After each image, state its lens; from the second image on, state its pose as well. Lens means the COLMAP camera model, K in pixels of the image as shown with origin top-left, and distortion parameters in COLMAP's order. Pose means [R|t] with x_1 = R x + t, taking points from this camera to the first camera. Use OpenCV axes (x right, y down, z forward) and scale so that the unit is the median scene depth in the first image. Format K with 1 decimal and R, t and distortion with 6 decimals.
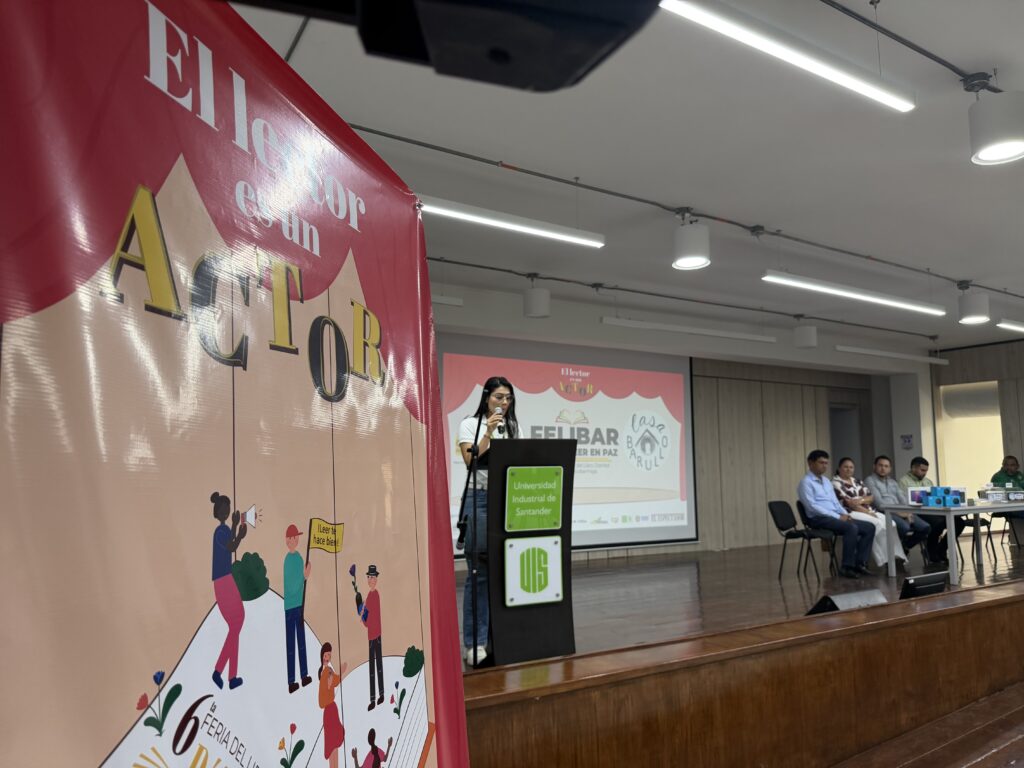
lens RADIAL K [[720.4, 0, 506.1], [0, 720.4, 381.7], [0, 0, 1]] dist [0.068782, -0.116065]
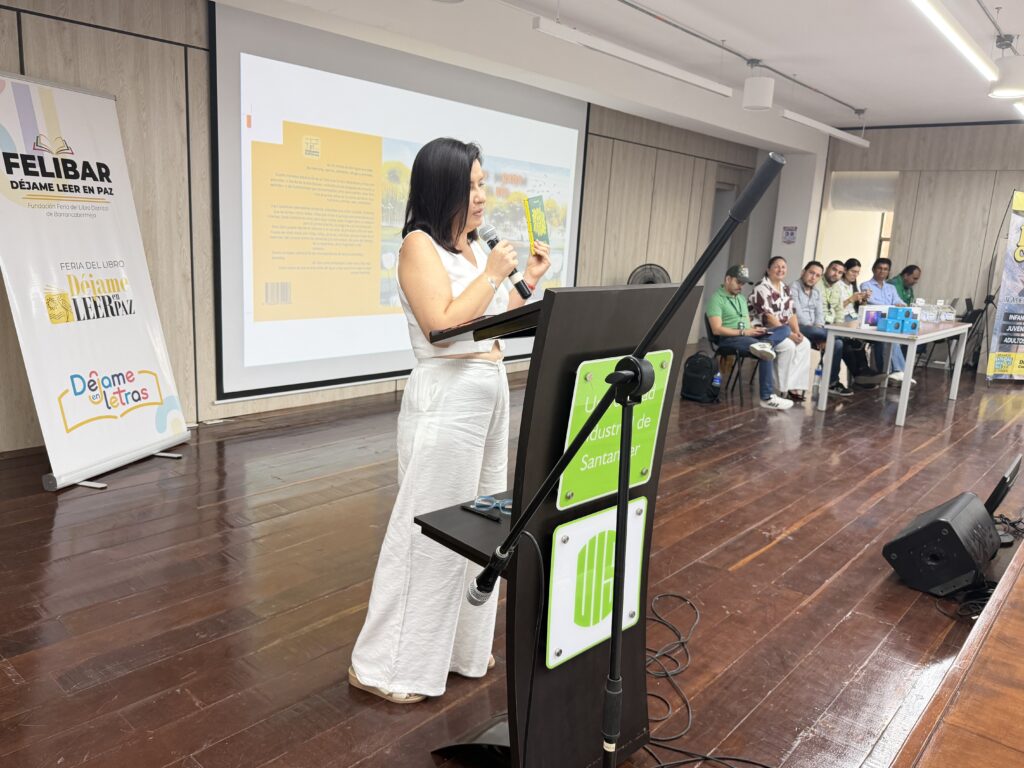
lens RADIAL K [[769.2, 0, 512.0], [0, 769.2, 384.0], [0, 0, 1]] dist [0.001145, -0.012428]
pose [[0.949537, -0.008344, 0.313544, -0.070342], [-0.092183, 0.948073, 0.304400, 0.003201], [-0.299802, -0.317942, 0.899462, 0.276874]]
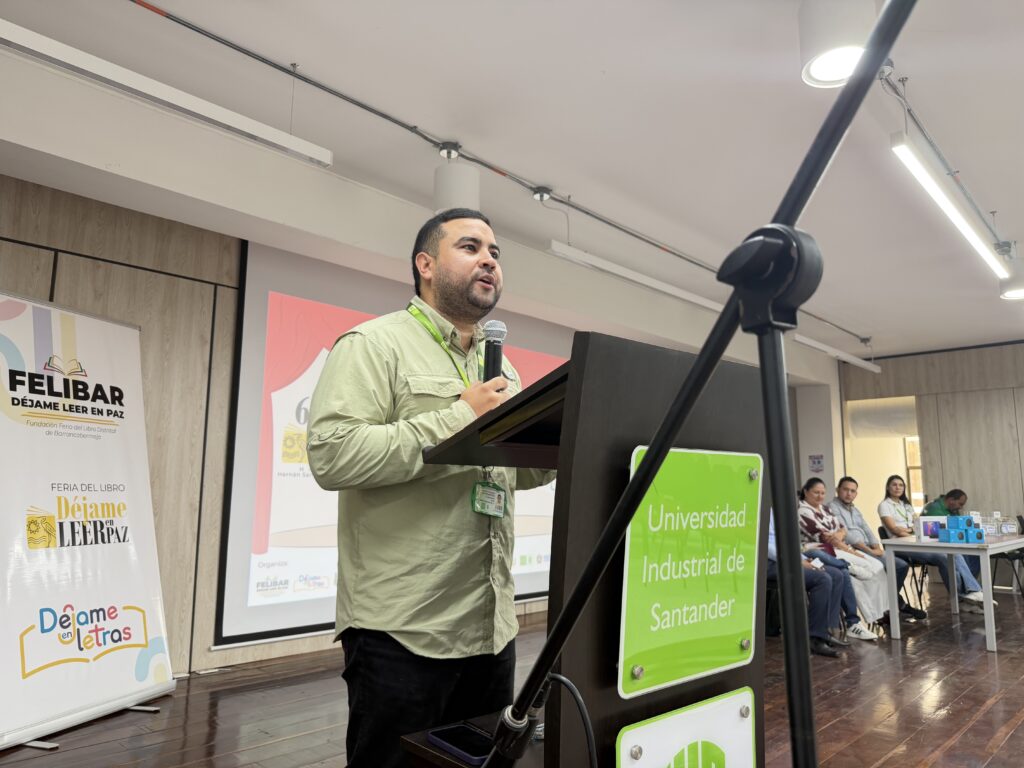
lens RADIAL K [[733.3, 0, 511.3], [0, 733.3, 380.9], [0, 0, 1]] dist [-0.003325, -0.011164]
pose [[0.961753, 0.052917, 0.268758, -0.049011], [-0.043390, 0.998205, -0.041270, 0.046848], [-0.270460, 0.028030, 0.962323, 0.330129]]
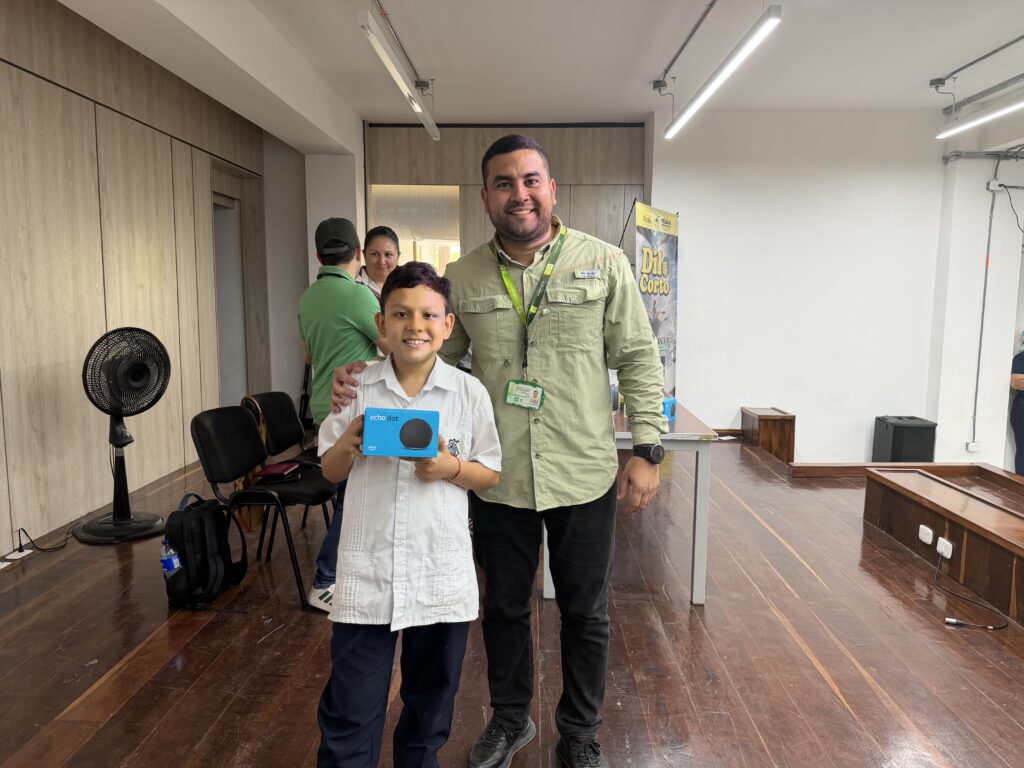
lens RADIAL K [[710.5, 0, 501.8], [0, 710.5, 383.6], [0, 0, 1]] dist [0.063380, -0.080919]
pose [[0.544452, -0.090611, 0.833883, 0.161855], [-0.111192, 0.977578, 0.178824, 0.066664], [-0.831389, -0.190082, 0.522169, 0.715464]]
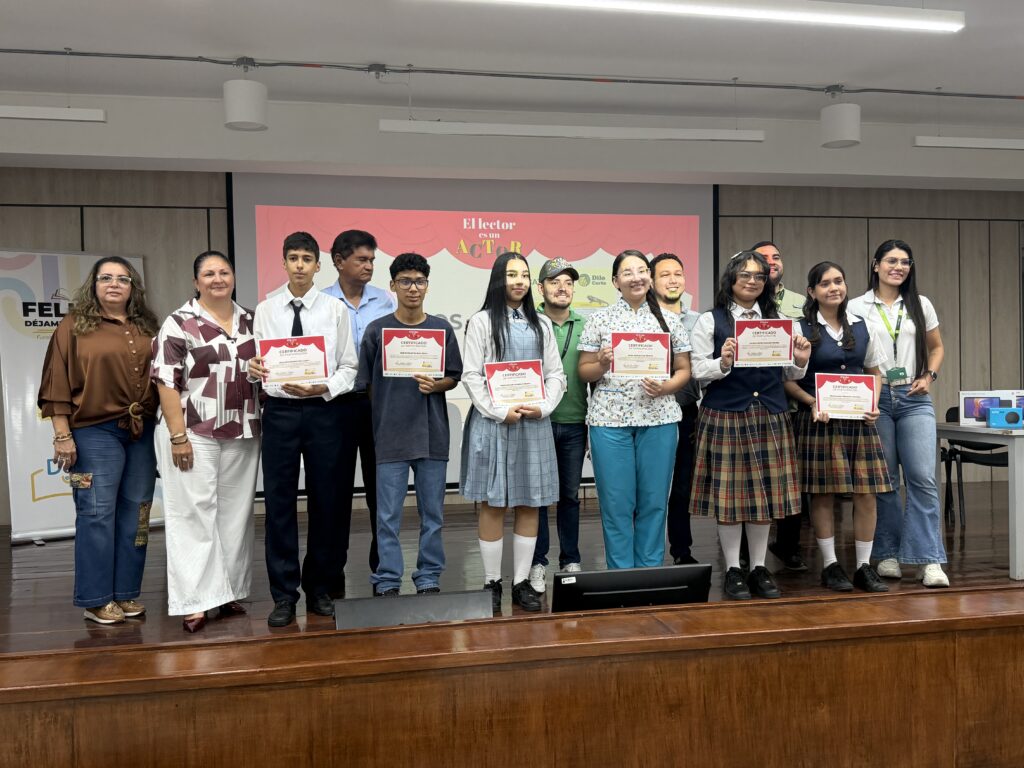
lens RADIAL K [[871.4, 0, 511.4], [0, 871.4, 387.8], [0, 0, 1]] dist [0.090042, -0.145840]
pose [[0.937747, -0.010772, -0.347153, 0.399689], [0.056410, 0.990972, 0.121627, 0.040185], [0.342708, -0.133638, 0.929888, 0.252339]]
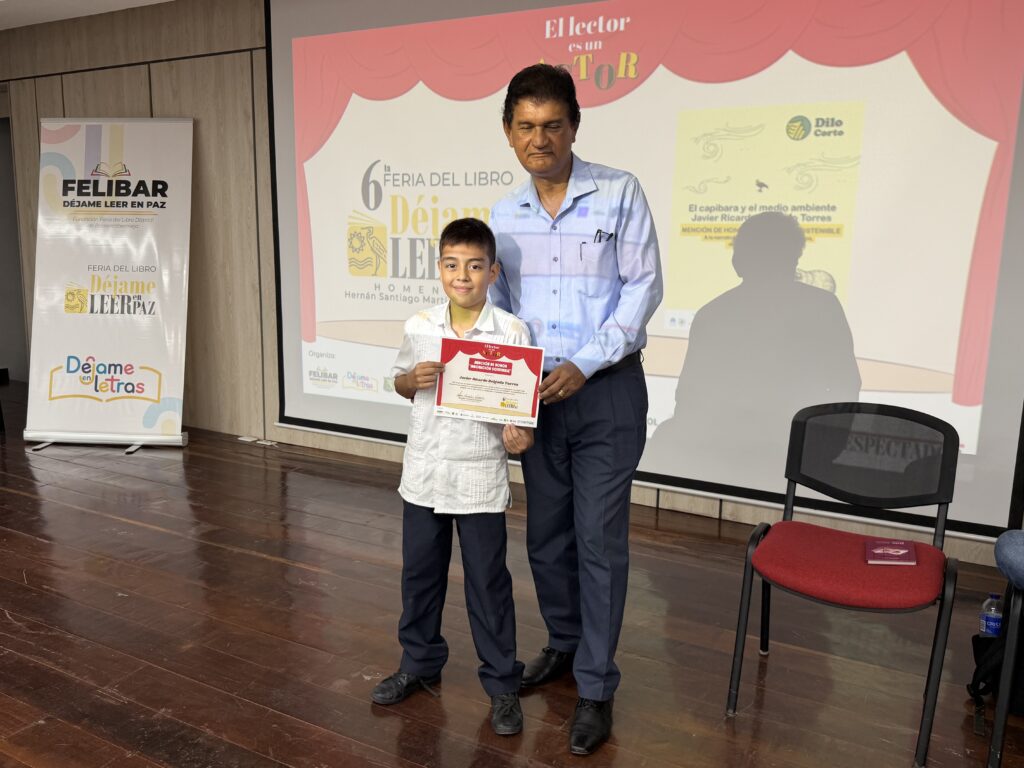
lens RADIAL K [[822.7, 0, 510.6], [0, 822.7, 387.5], [0, 0, 1]] dist [0.123053, -0.242556]
pose [[0.501413, 0.159229, -0.850430, 0.489720], [0.079355, 0.970313, 0.228462, 0.069499], [0.861562, -0.182039, 0.473892, 0.741963]]
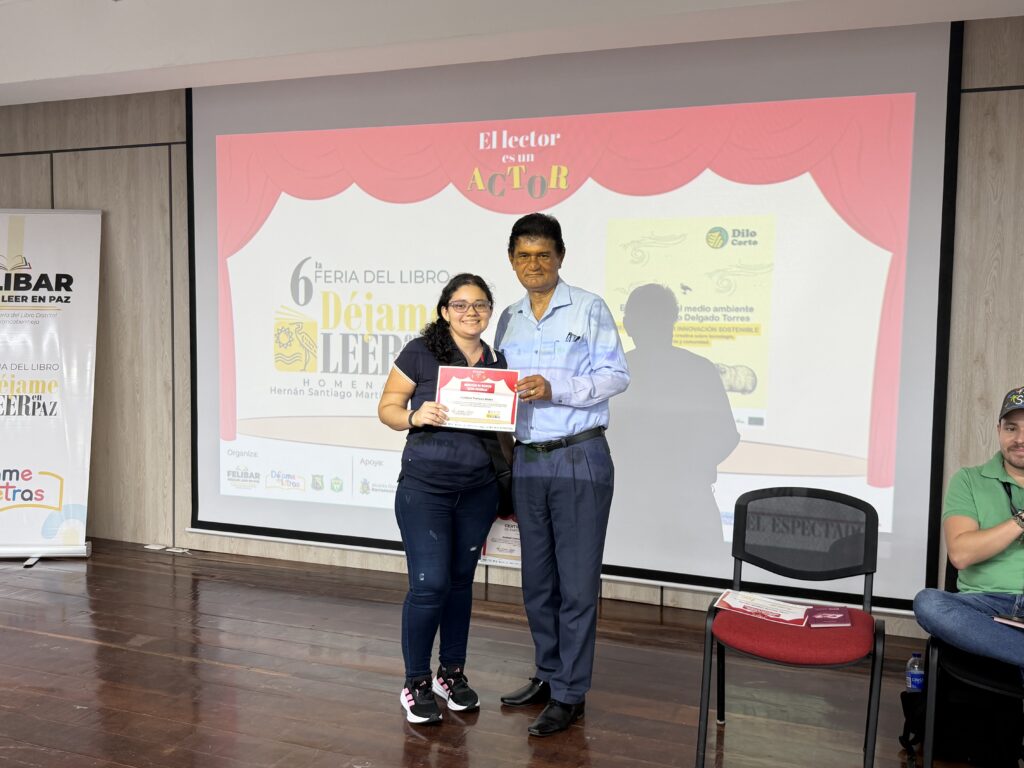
lens RADIAL K [[942.5, 0, 506.6], [0, 942.5, 384.5], [0, 0, 1]] dist [0.106085, -0.209746]
pose [[0.612309, 0.064714, -0.787966, 0.530713], [0.076385, 0.987140, 0.140429, 0.048444], [0.786920, -0.146174, 0.599491, 0.673319]]
